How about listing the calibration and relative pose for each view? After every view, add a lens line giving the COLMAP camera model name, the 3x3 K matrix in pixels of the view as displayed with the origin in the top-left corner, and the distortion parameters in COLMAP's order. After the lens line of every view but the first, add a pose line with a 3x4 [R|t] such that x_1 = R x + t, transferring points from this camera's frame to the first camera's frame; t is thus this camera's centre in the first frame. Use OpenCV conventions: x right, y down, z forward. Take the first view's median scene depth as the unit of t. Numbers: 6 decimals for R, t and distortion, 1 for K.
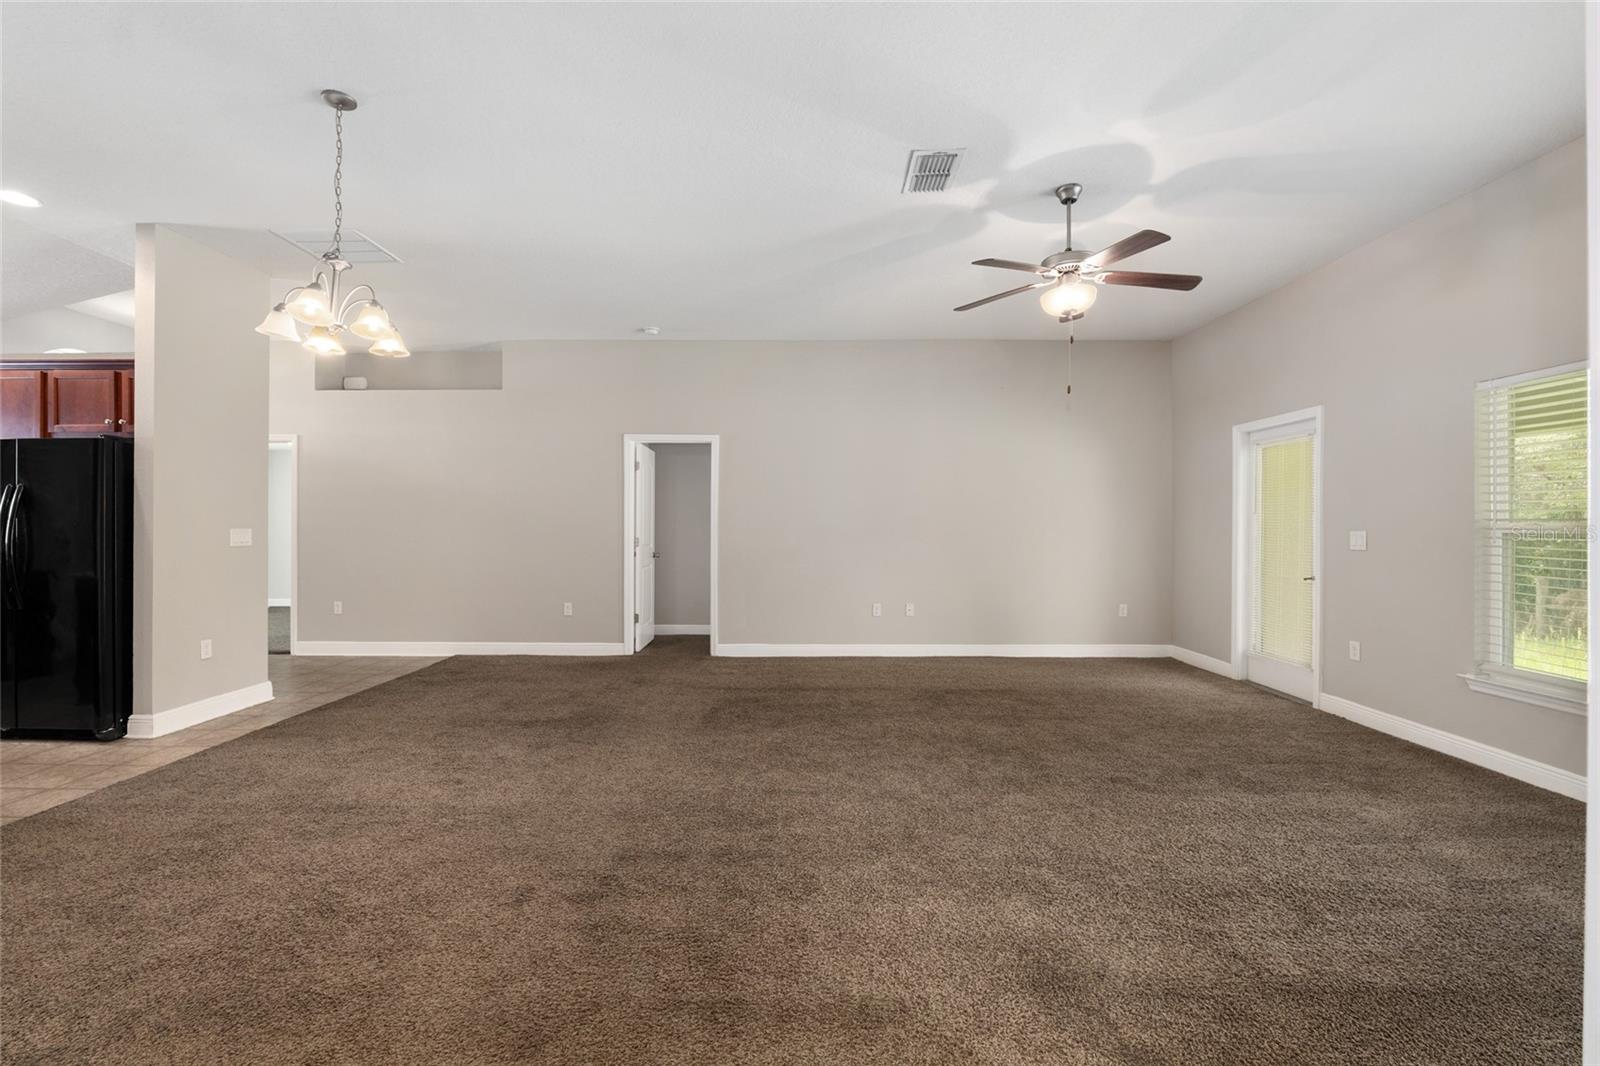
lens RADIAL K [[660.3, 0, 794.0], [0, 660.3, 530.6], [0, 0, 1]] dist [-0.011090, -0.000023]
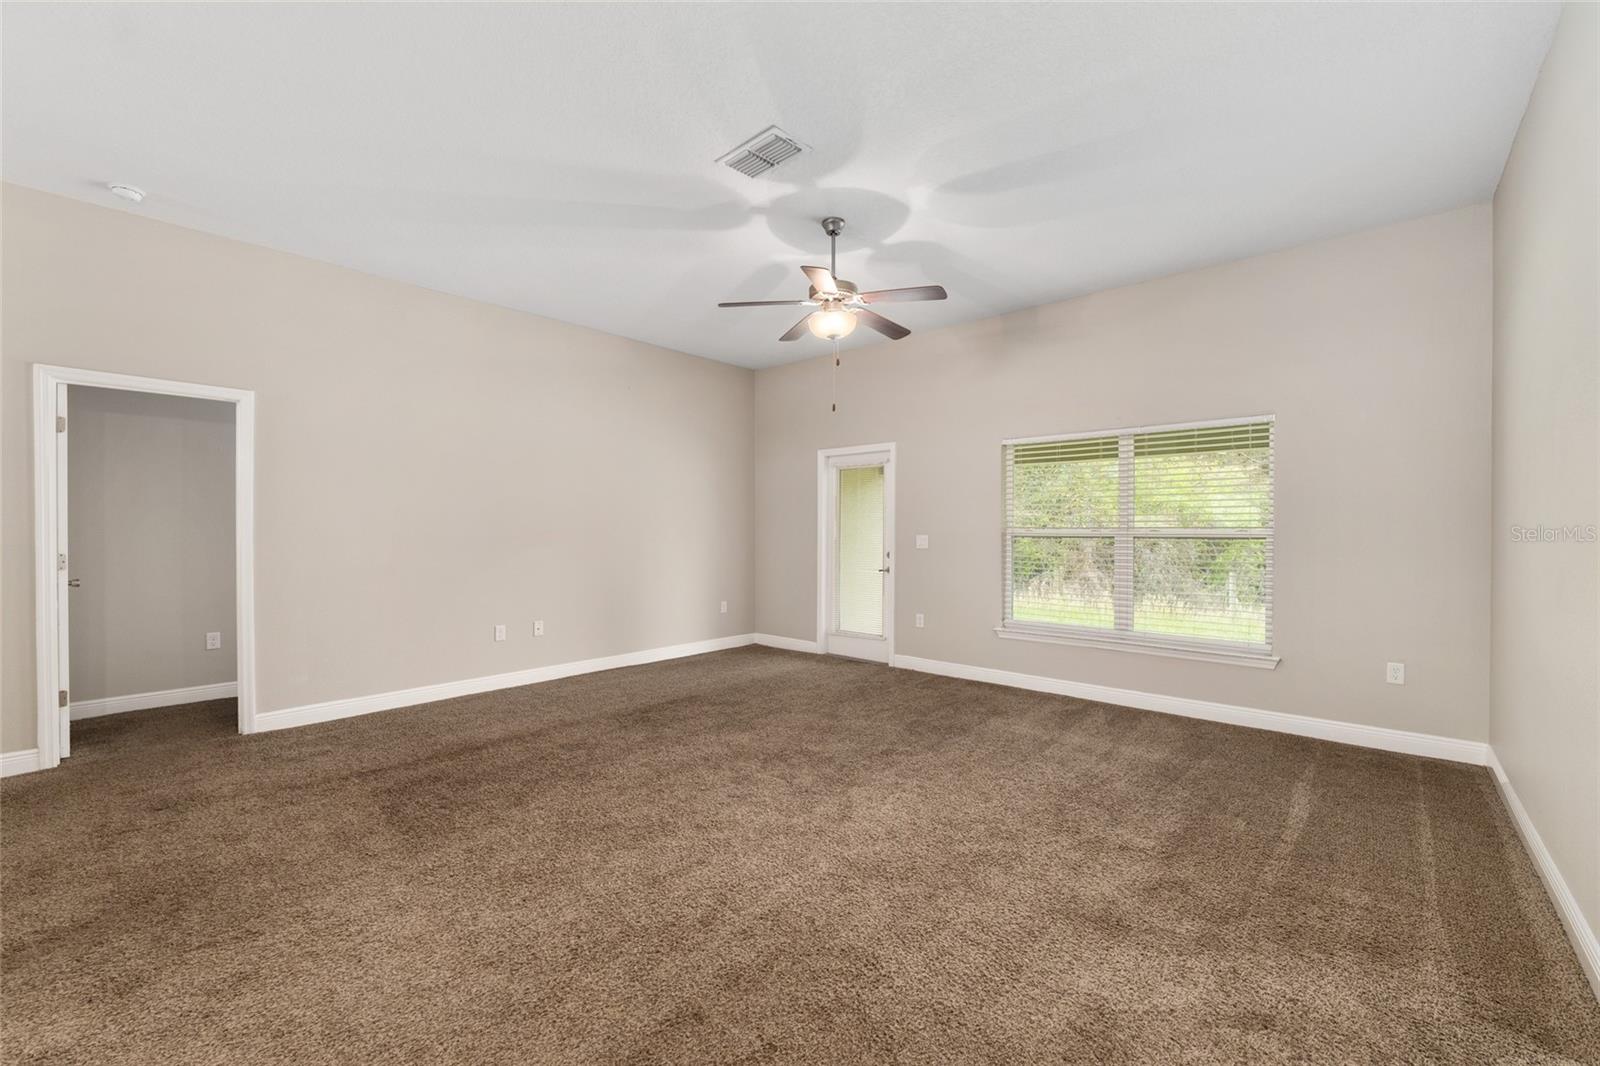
lens RADIAL K [[652.3, 0, 793.4], [0, 652.3, 537.7], [0, 0, 1]] dist [-0.012412, 0.000256]
pose [[0.663834, -0.009808, 0.747816, -0.378824], [0.004265, 0.999947, 0.009329, -0.008150], [-0.747868, -0.003003, 0.663841, 0.293337]]
